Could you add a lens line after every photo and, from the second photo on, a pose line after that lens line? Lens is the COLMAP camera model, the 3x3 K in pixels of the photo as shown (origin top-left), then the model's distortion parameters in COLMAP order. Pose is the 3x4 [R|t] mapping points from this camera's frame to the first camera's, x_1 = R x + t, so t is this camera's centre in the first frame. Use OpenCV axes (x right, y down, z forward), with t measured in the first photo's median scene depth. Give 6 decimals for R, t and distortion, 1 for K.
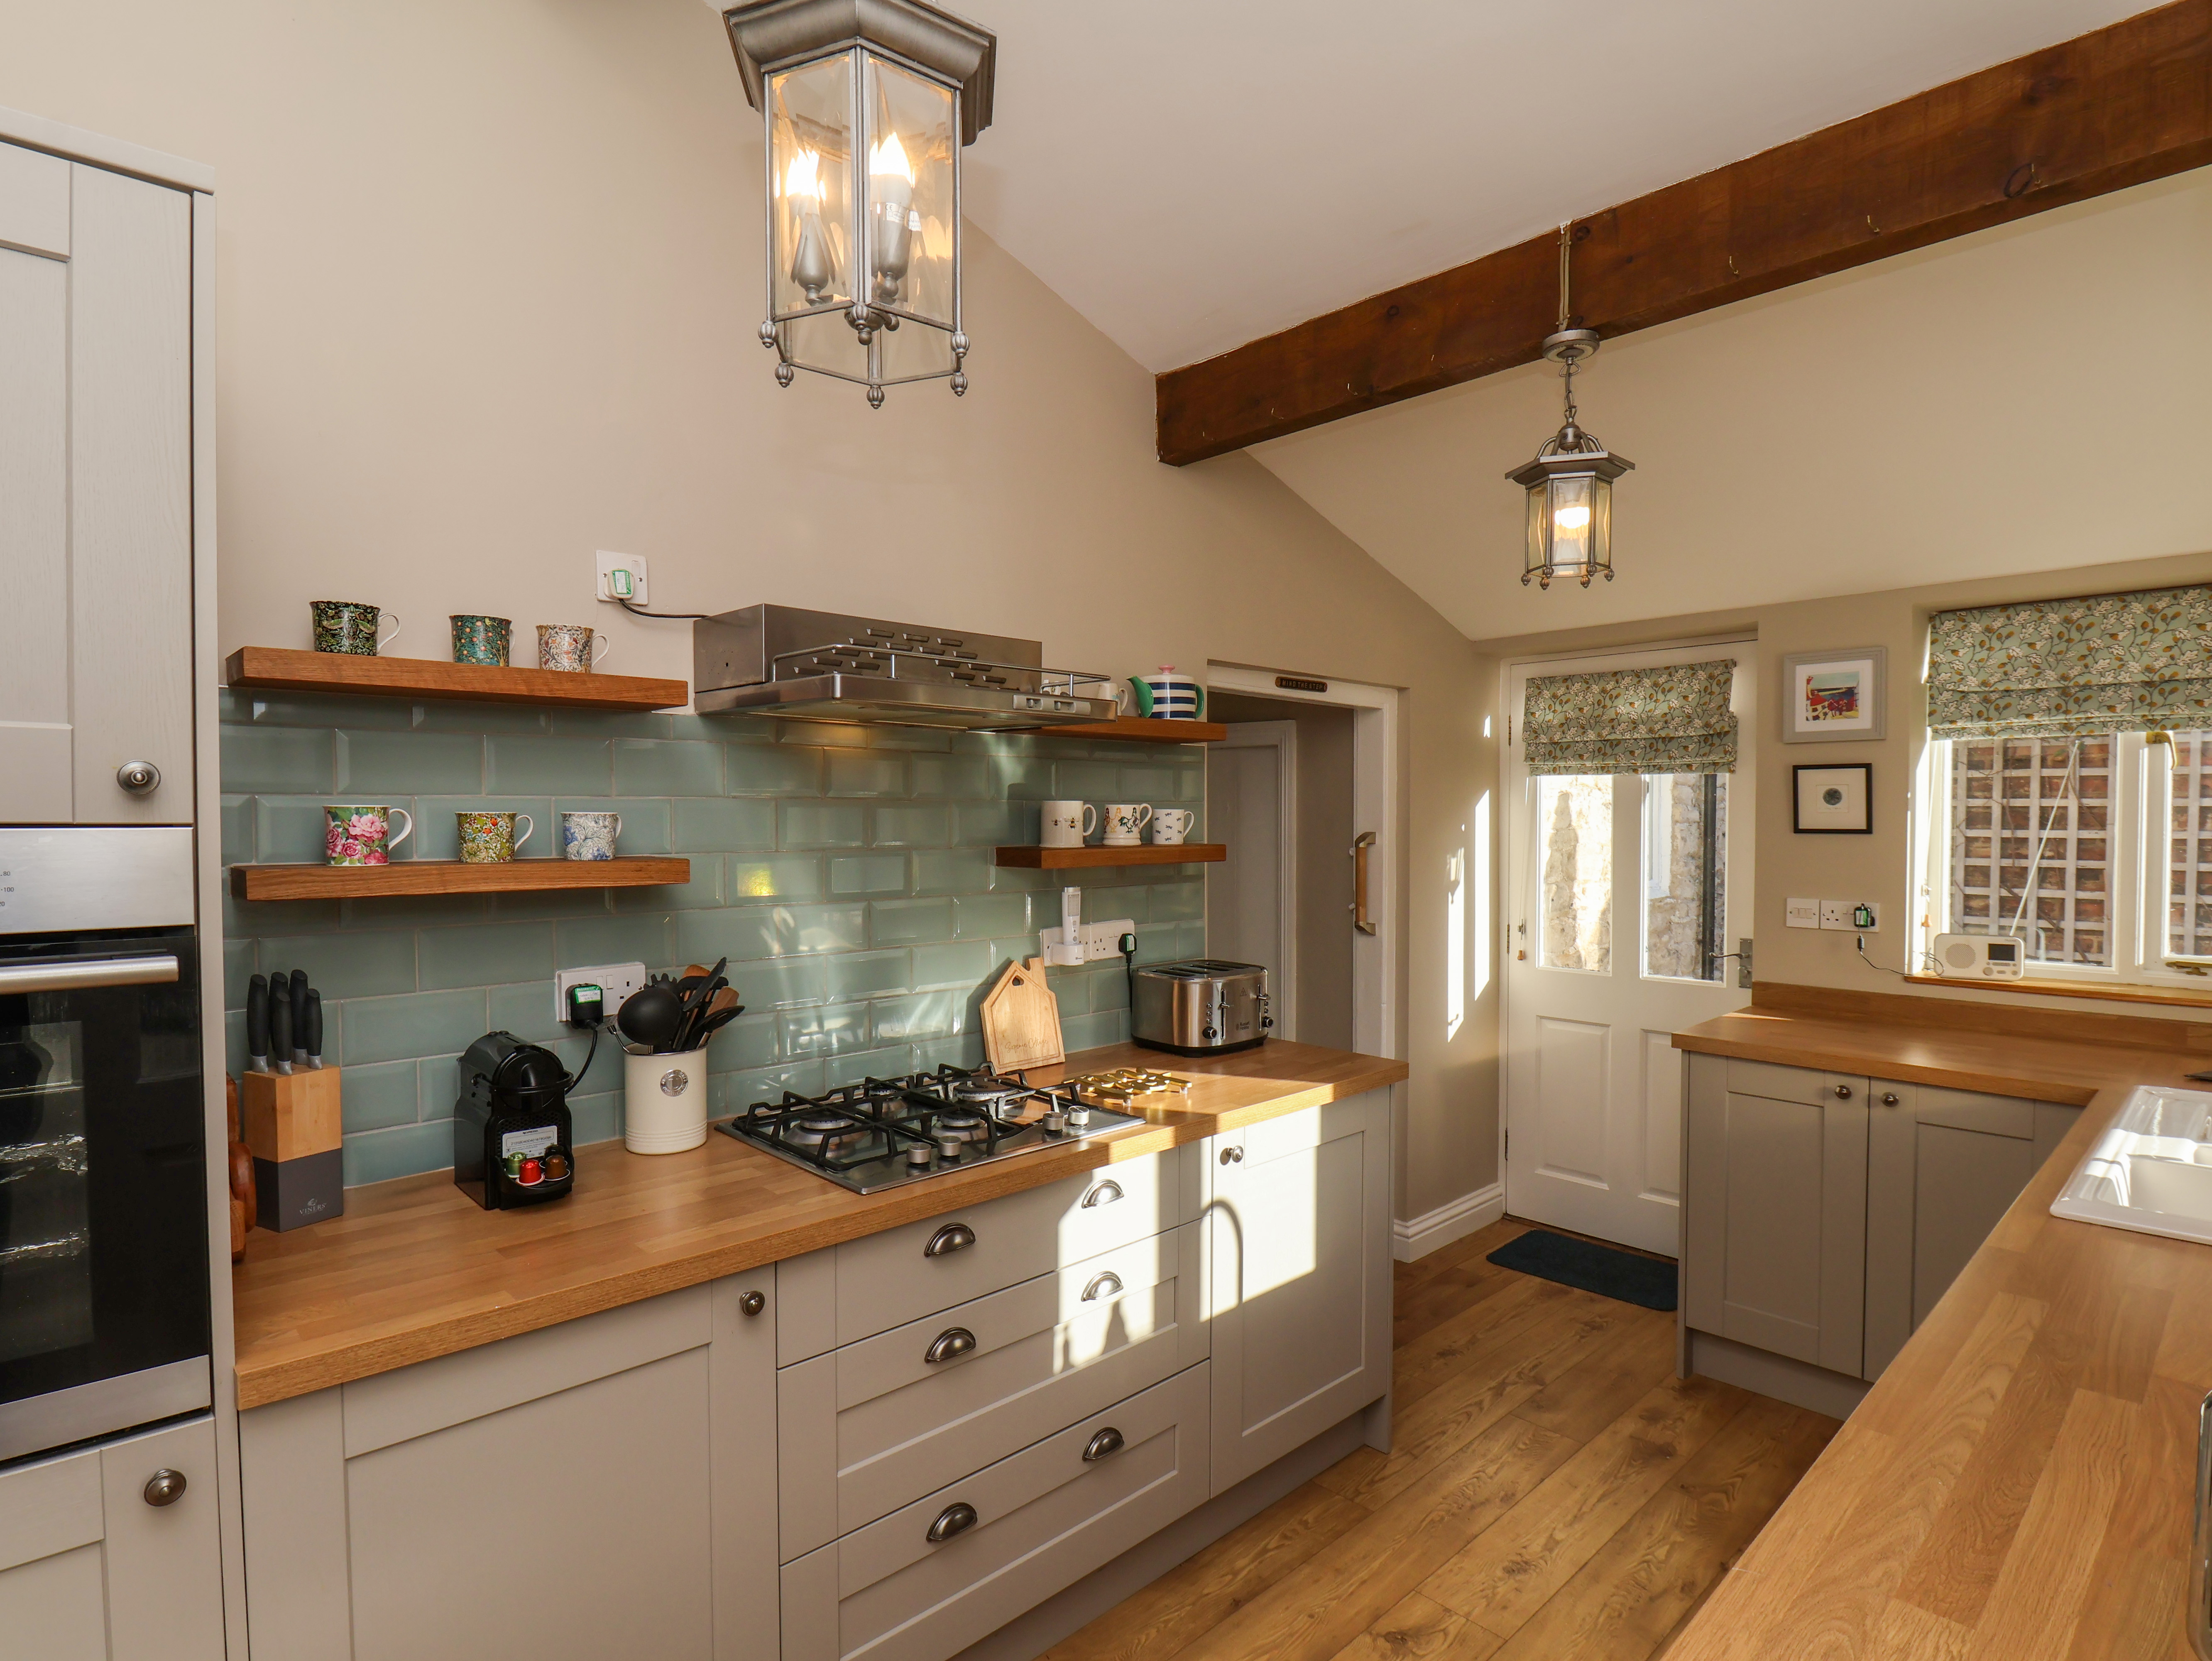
lens RADIAL K [[1144.4, 0, 1124.7], [0, 1144.4, 835.8], [0, 0, 1]] dist [-0.000284, -0.012610]
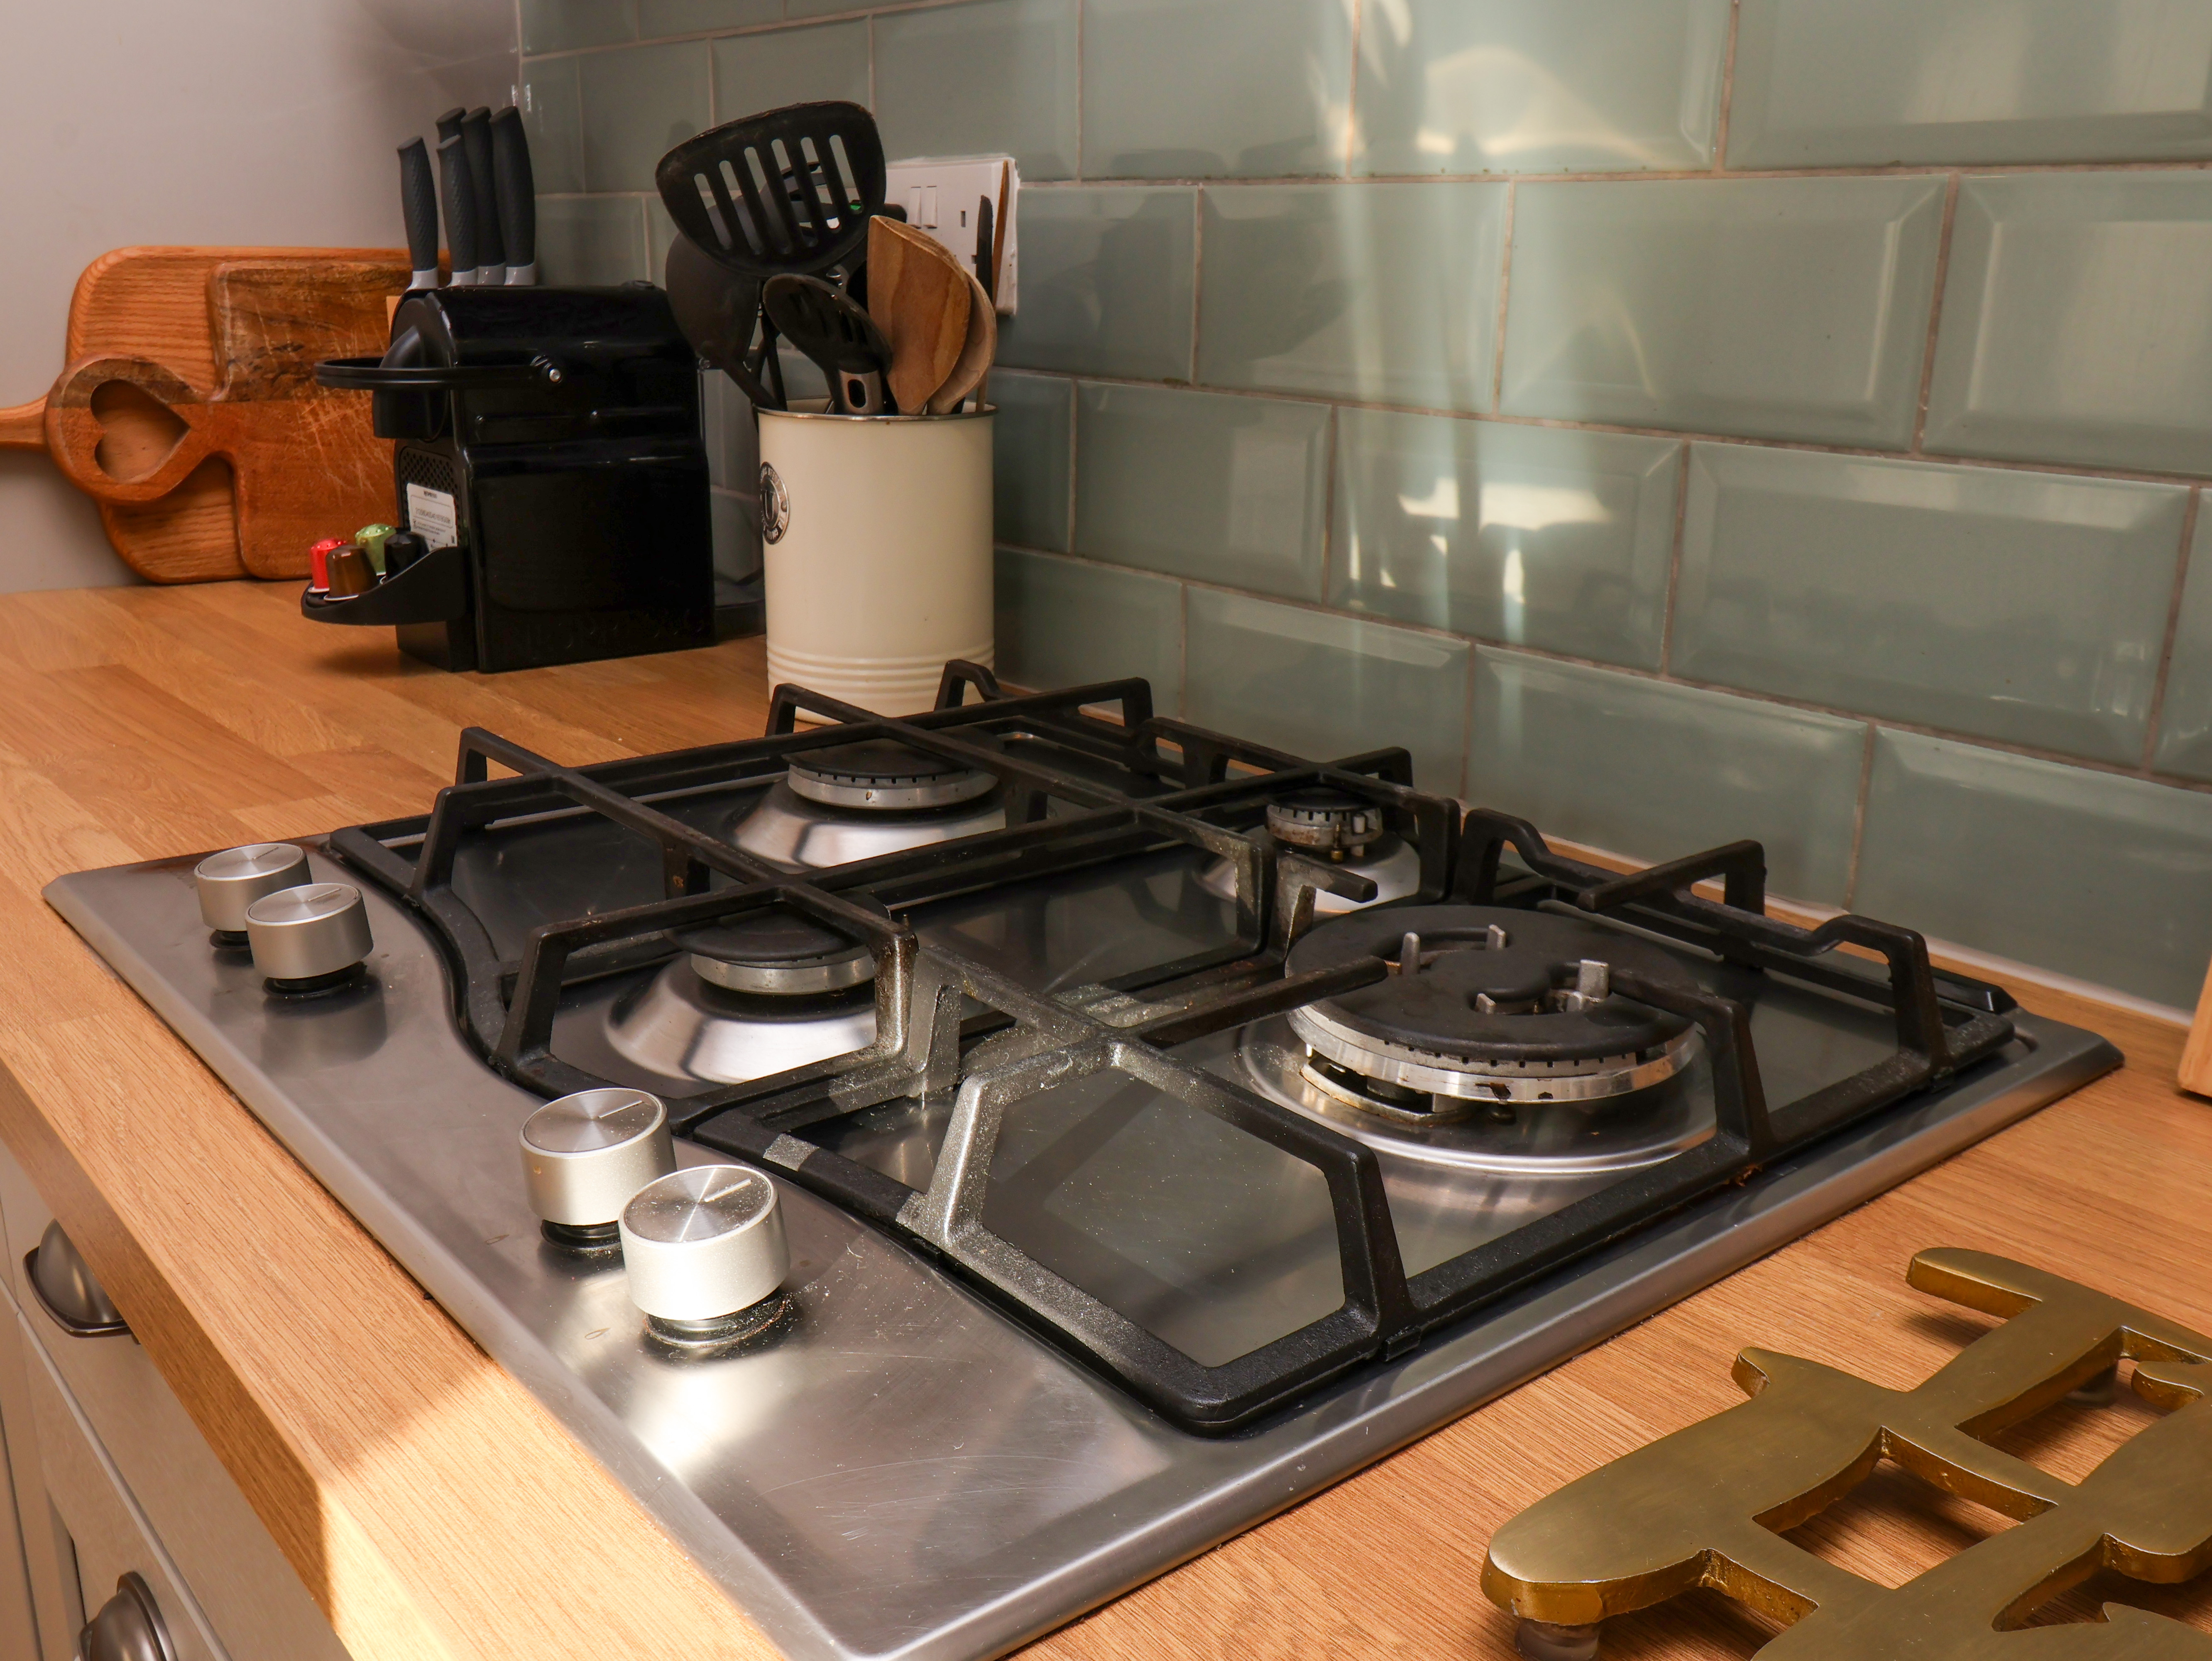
lens RADIAL K [[1958.7, 0, 1095.2], [0, 1958.7, 843.7], [0, 0, 1]] dist [-0.003719, -0.005560]
pose [[-0.074961, 0.290049, -0.954072, 0.105959], [-0.034616, 0.955430, 0.293182, 0.088255], [0.996585, 0.055003, -0.061579, 0.709971]]
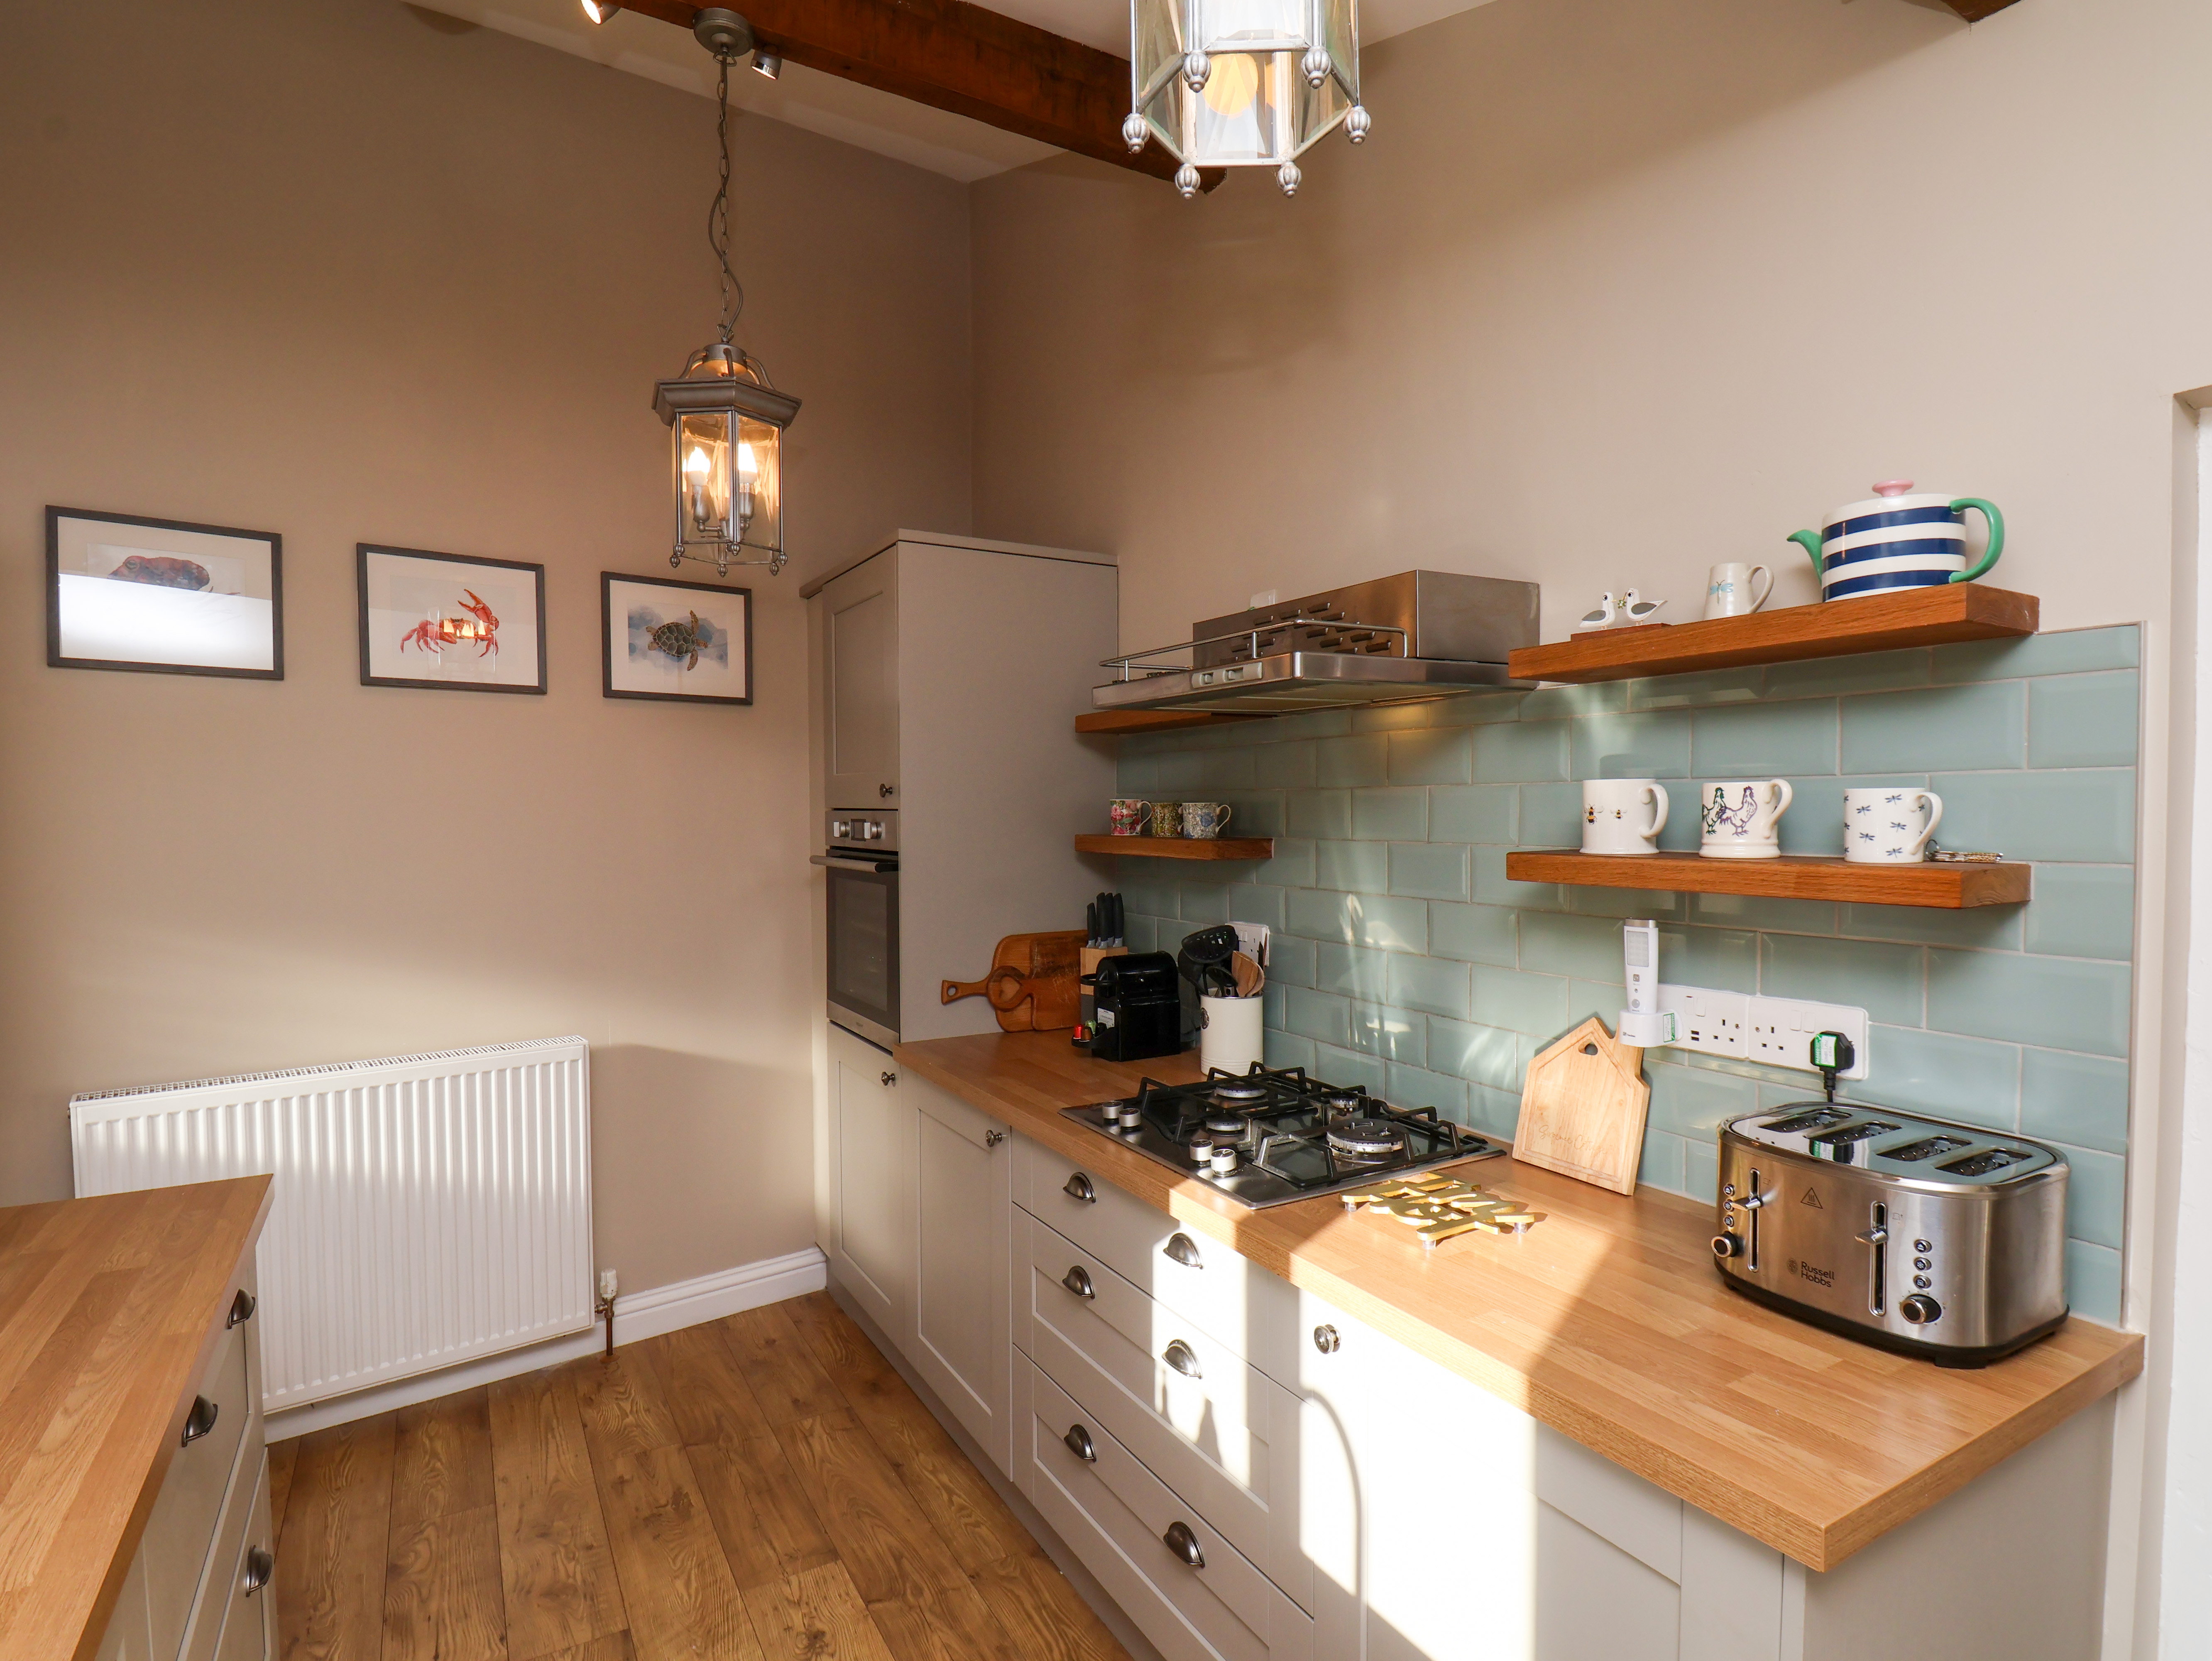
lens RADIAL K [[1144.4, 0, 1126.3], [0, 1144.4, 836.8], [0, 0, 1]] dist [-0.000284, -0.012610]
pose [[-0.227853, 0.025153, -0.973371, 0.530284], [-0.013377, 0.999491, 0.028959, -0.011764], [0.973604, 0.019620, -0.227401, 0.750488]]
